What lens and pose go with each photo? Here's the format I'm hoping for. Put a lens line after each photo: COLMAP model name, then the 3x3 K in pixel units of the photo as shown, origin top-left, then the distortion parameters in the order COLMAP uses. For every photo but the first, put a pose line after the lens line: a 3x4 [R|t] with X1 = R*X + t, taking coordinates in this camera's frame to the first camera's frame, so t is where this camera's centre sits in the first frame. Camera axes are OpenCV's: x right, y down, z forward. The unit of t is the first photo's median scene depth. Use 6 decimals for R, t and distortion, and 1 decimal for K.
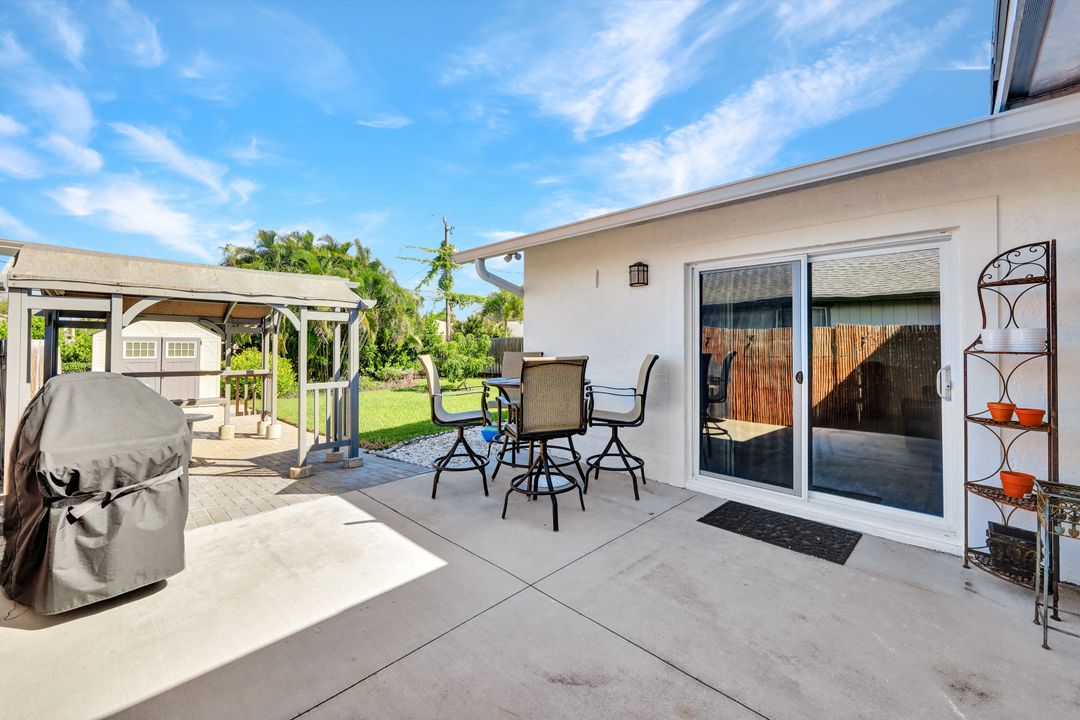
lens RADIAL K [[434.2, 0, 541.4], [0, 434.2, 357.5], [0, 0, 1]] dist [0.002535, -0.000013]
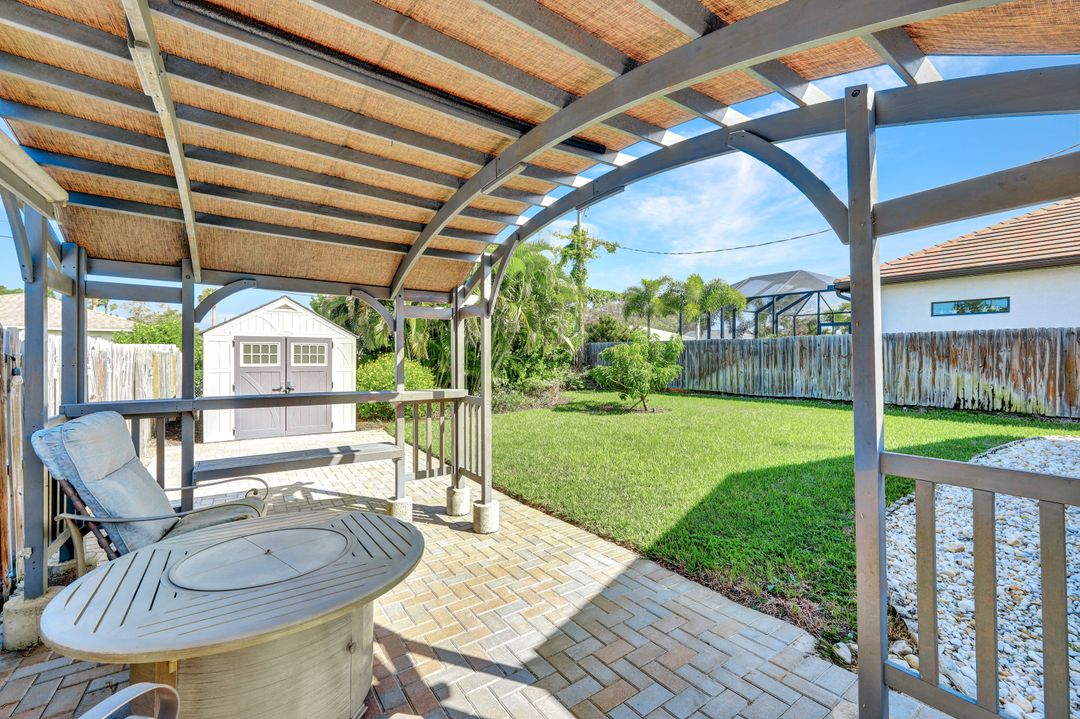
lens RADIAL K [[434.2, 0, 521.2], [0, 434.2, 366.4], [0, 0, 1]] dist [0.002535, -0.000013]
pose [[0.977194, 0.000944, -0.212347, -0.319235], [-0.001117, 0.999999, -0.000696, 0.001838], [0.212346, 0.000918, 0.977194, 0.357280]]
